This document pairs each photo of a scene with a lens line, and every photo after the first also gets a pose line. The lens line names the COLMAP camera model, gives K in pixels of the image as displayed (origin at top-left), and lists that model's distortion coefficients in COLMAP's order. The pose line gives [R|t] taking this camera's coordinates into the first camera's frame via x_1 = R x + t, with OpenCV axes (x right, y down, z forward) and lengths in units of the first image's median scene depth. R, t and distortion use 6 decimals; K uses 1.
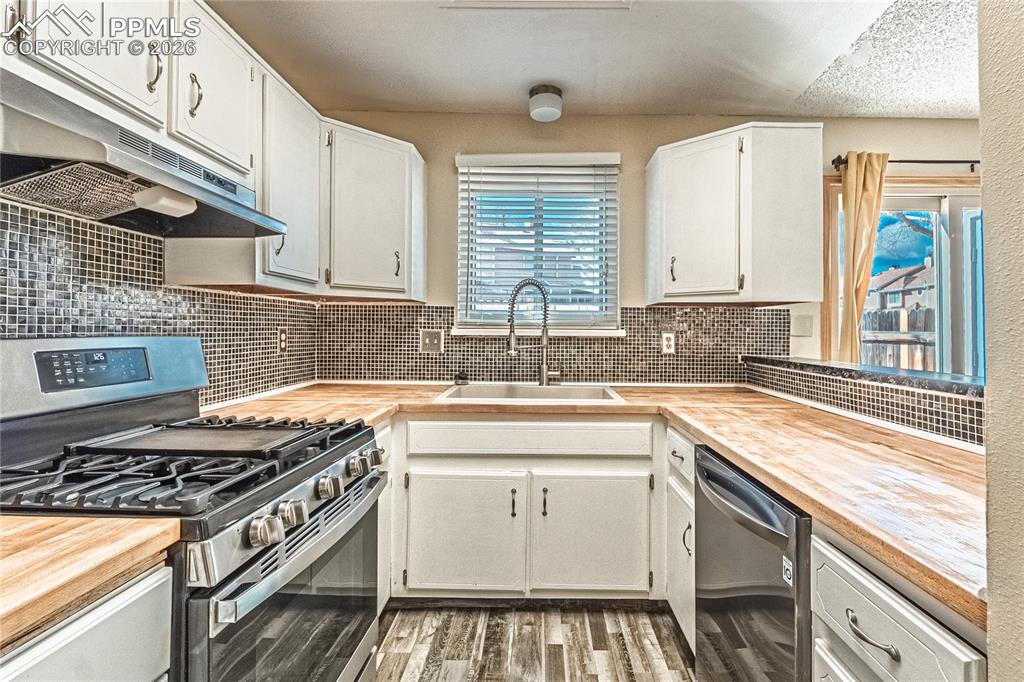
lens RADIAL K [[466.5, 0, 545.4], [0, 466.5, 328.1], [0, 0, 1]] dist [0.003005, -0.000377]
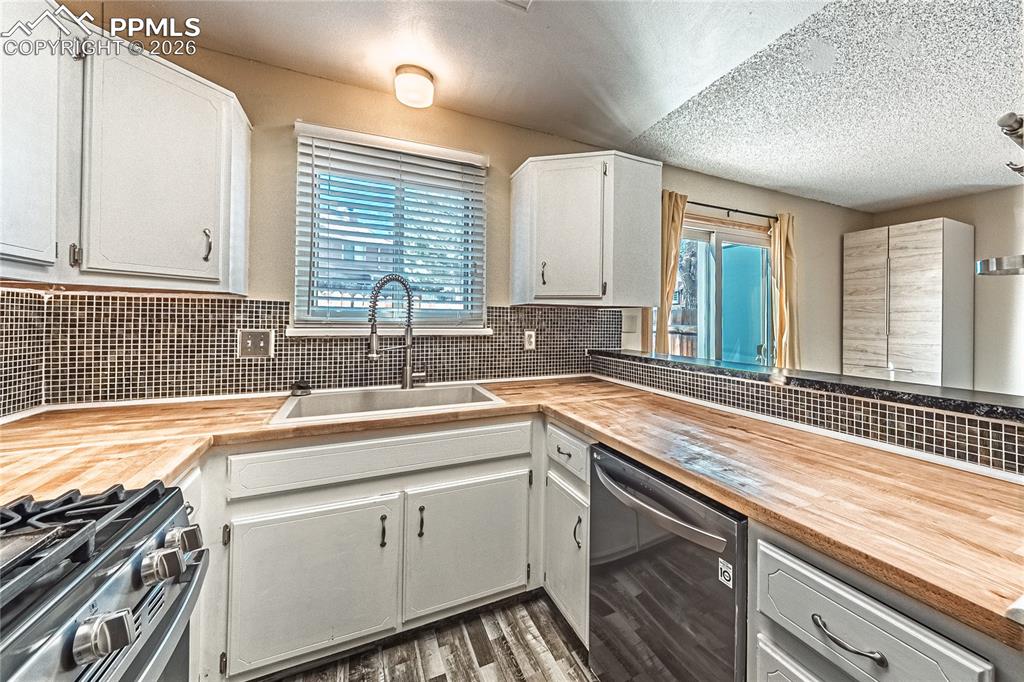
lens RADIAL K [[397.3, 0, 571.8], [0, 397.3, 318.7], [0, 0, 1]] dist [0.007432, -0.004043]
pose [[0.887010, 0.004378, 0.461730, -0.099750], [-0.006115, 0.999979, 0.002266, -0.026499], [-0.461710, -0.004833, 0.887018, 0.172718]]
